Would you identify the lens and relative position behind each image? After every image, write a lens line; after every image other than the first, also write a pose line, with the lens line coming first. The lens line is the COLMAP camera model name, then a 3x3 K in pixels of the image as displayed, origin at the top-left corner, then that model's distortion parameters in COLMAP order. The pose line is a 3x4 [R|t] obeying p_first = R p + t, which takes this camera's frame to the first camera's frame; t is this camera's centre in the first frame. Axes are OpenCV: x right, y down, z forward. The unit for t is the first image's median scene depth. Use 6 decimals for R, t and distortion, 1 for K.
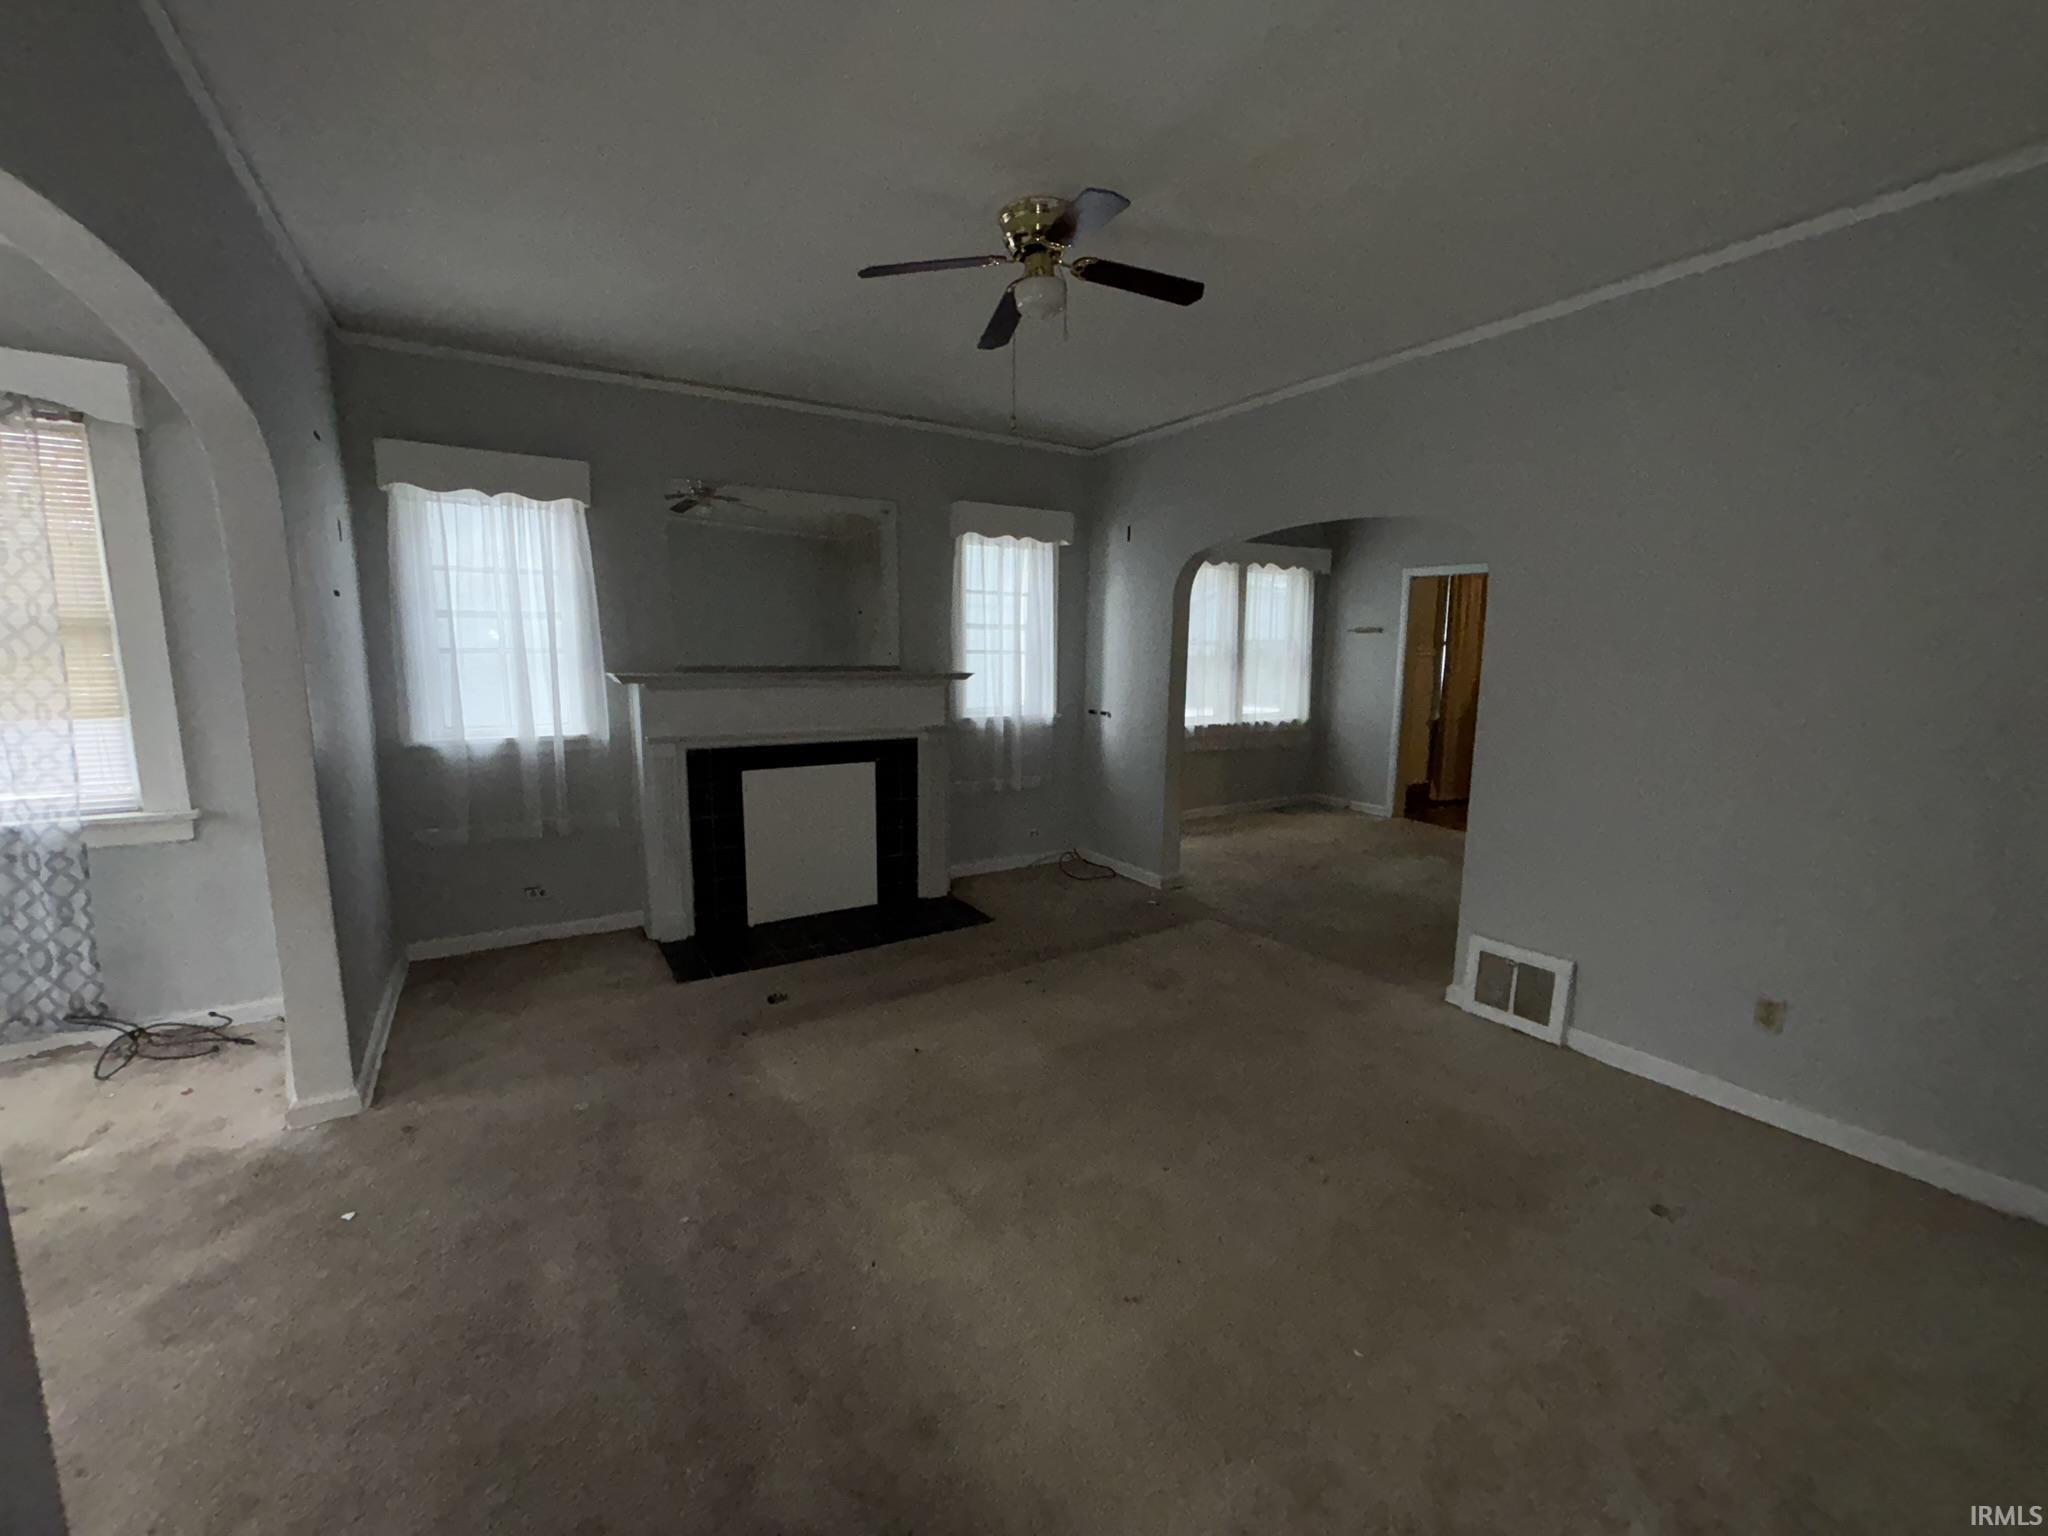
lens RADIAL K [[836.4, 0, 1024.0], [0, 836.4, 768.0], [0, 0, 1]] dist [0.024819, 0.000029]
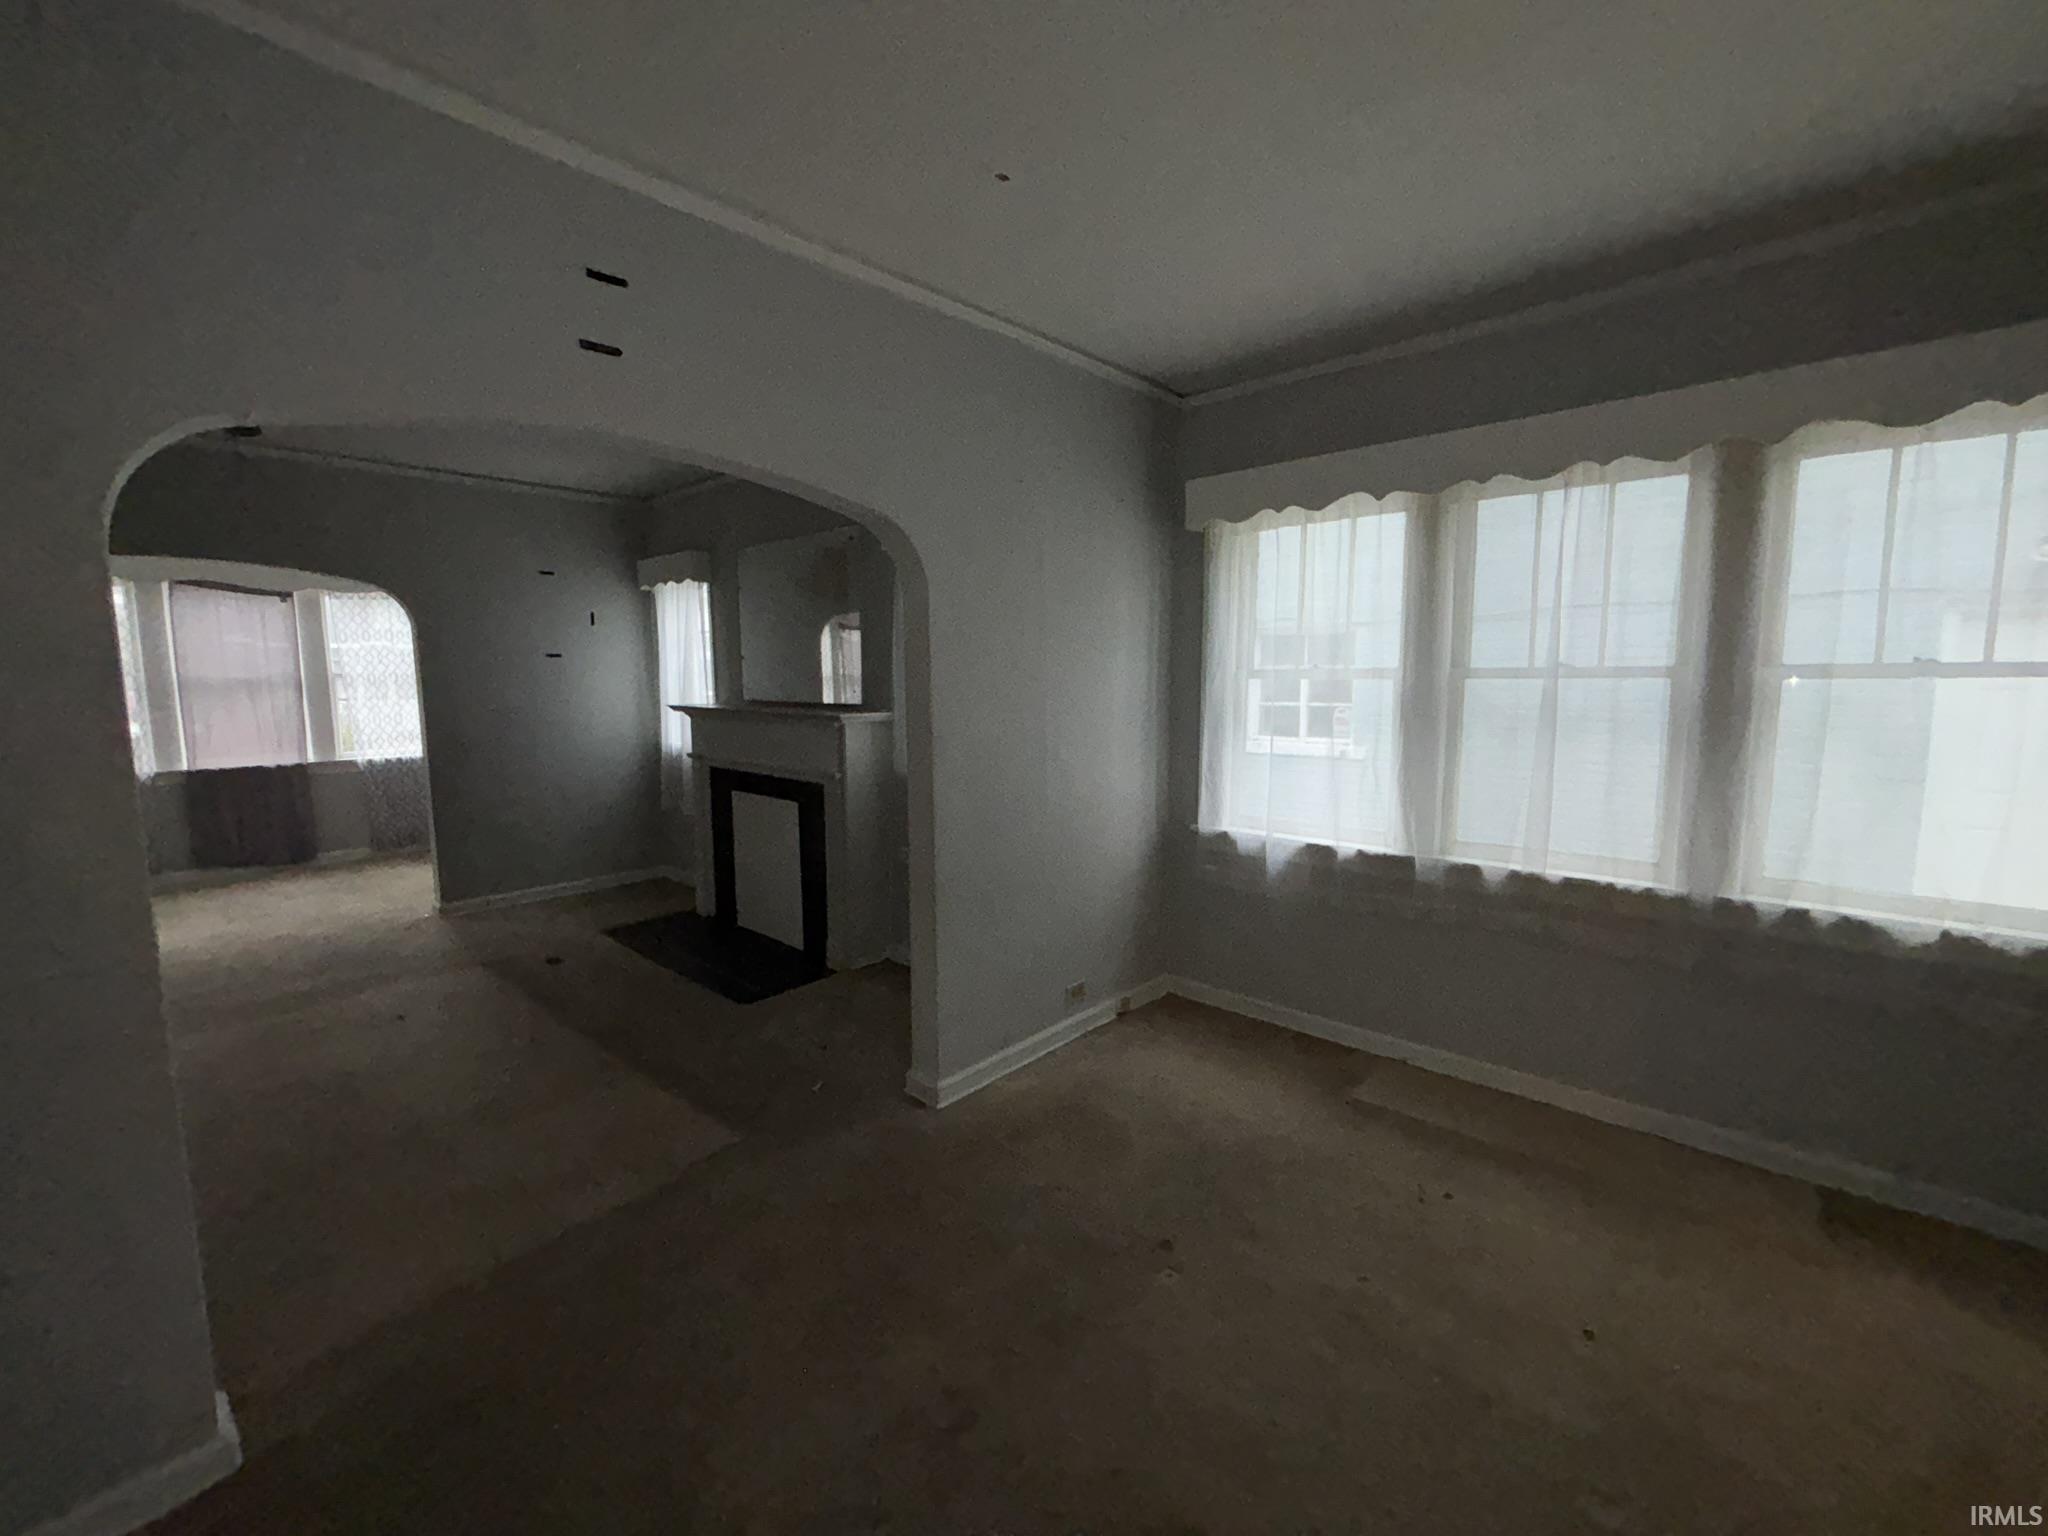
lens RADIAL K [[836.4, 0, 1024.0], [0, 836.4, 768.0], [0, 0, 1]] dist [0.024819, 0.000029]
pose [[0.268991, 0.101845, -0.957743, 0.870064], [-0.132883, 0.988808, 0.067827, -0.157469], [0.953932, 0.109023, 0.279514, 1.037395]]
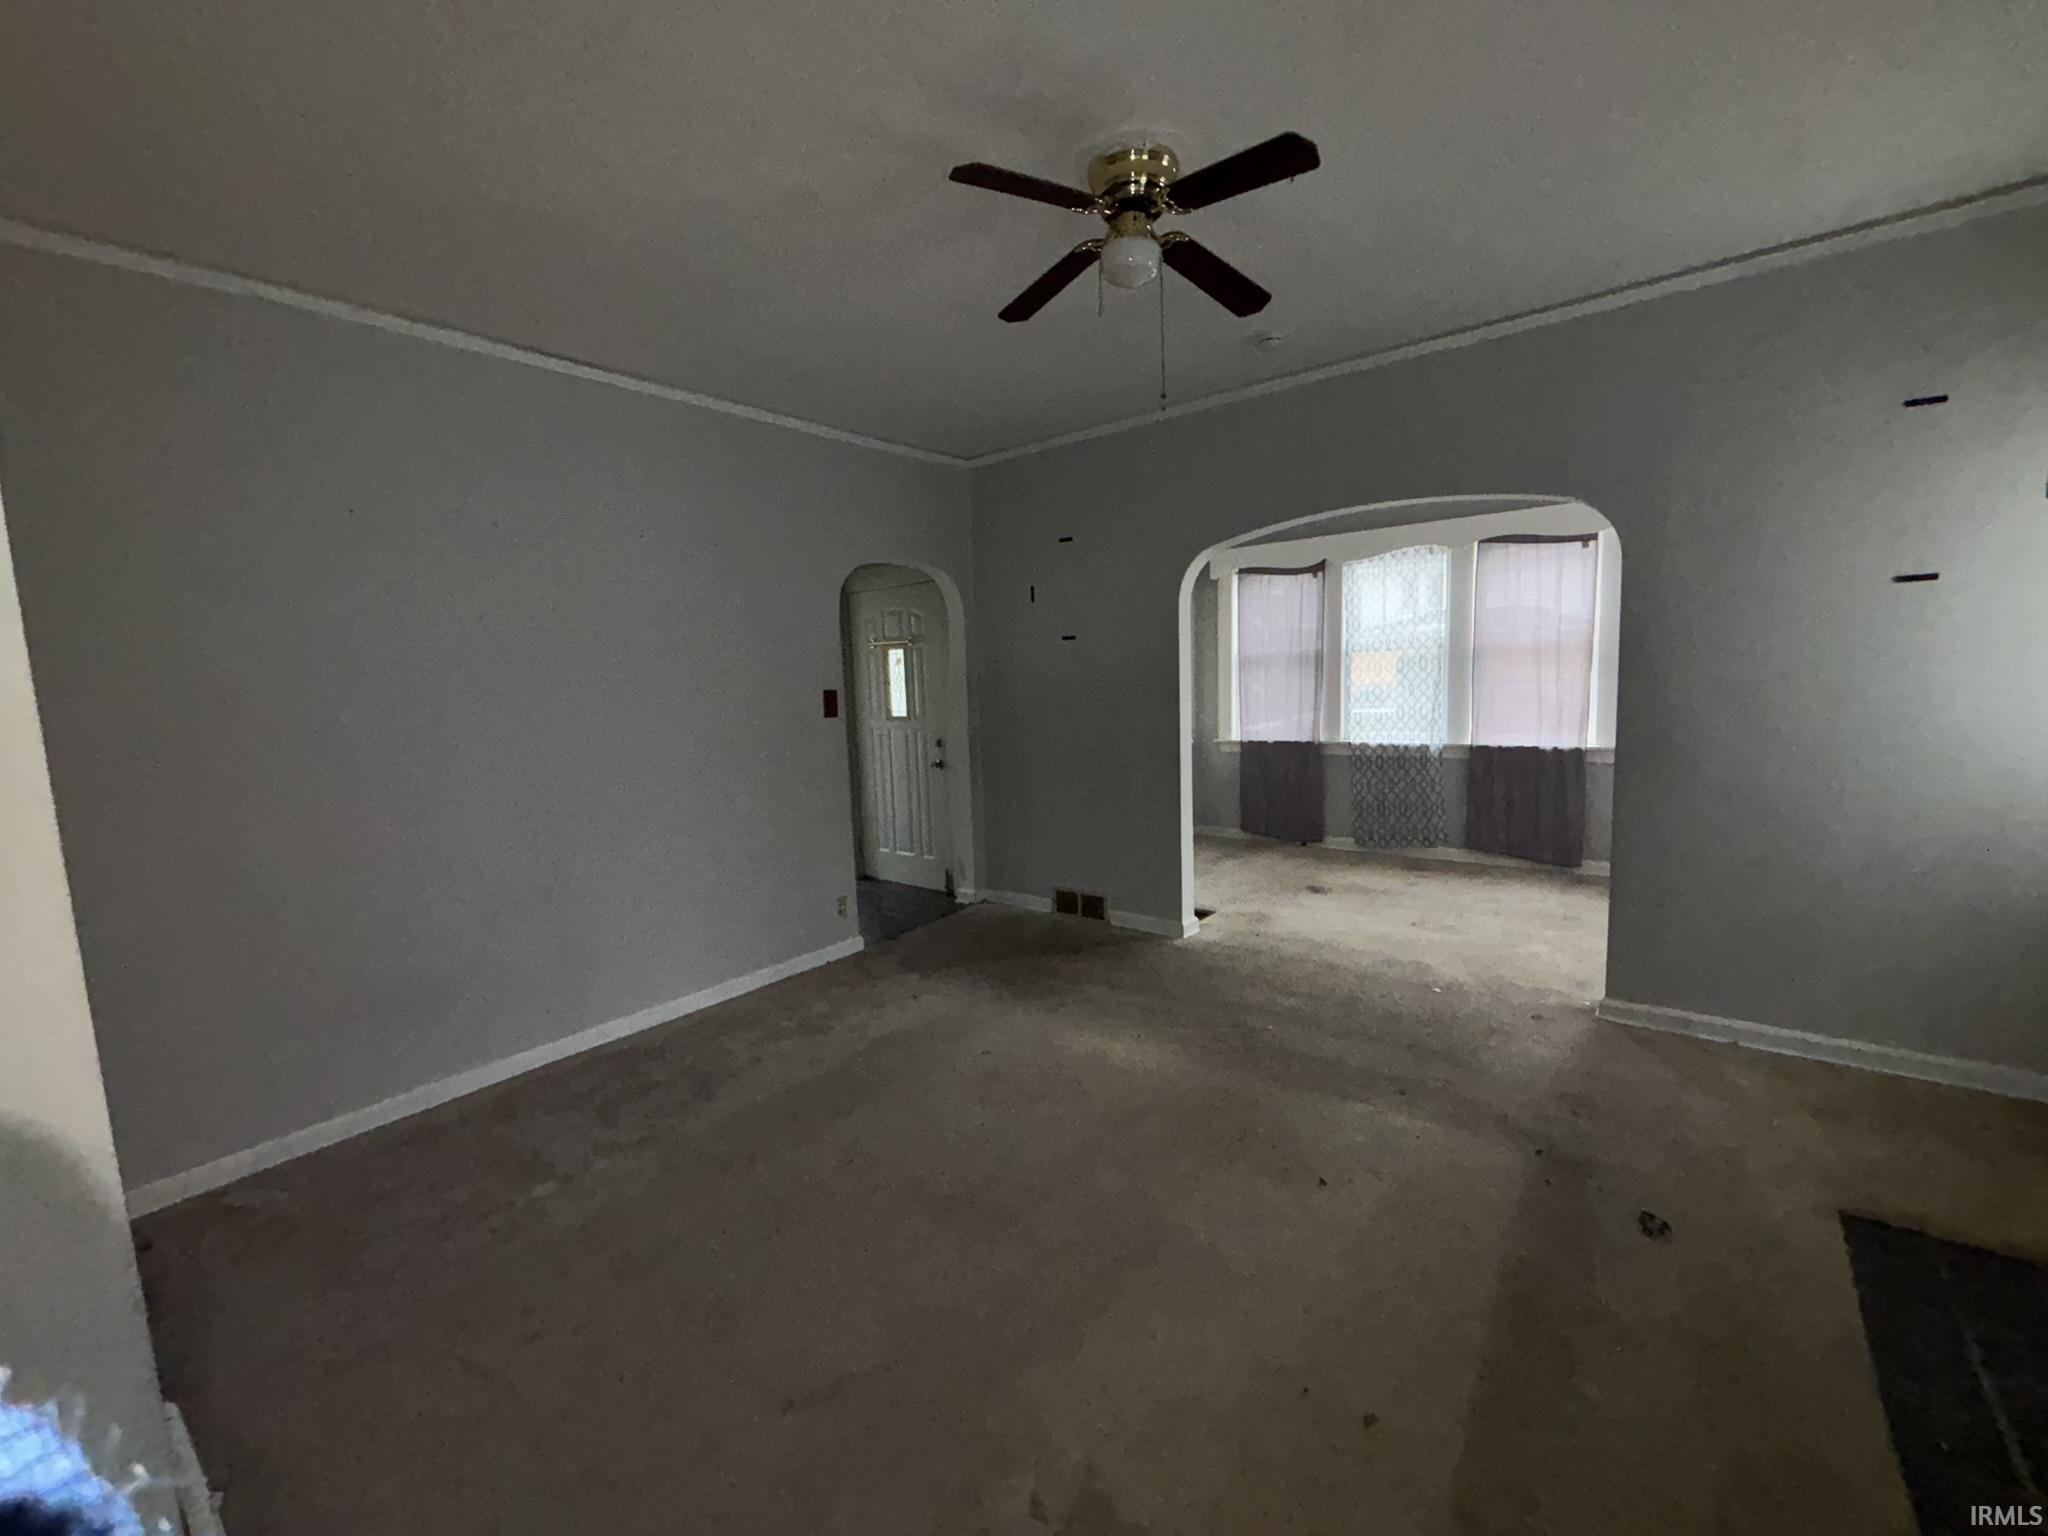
lens RADIAL K [[836.4, 0, 1024.0], [0, 836.4, 768.0], [0, 0, 1]] dist [0.024819, 0.000029]
pose [[-0.938484, 0.067112, -0.338739, 0.258895], [-0.022421, 0.967022, 0.253705, -0.155415], [0.344594, 0.245693, -0.906030, 1.066896]]
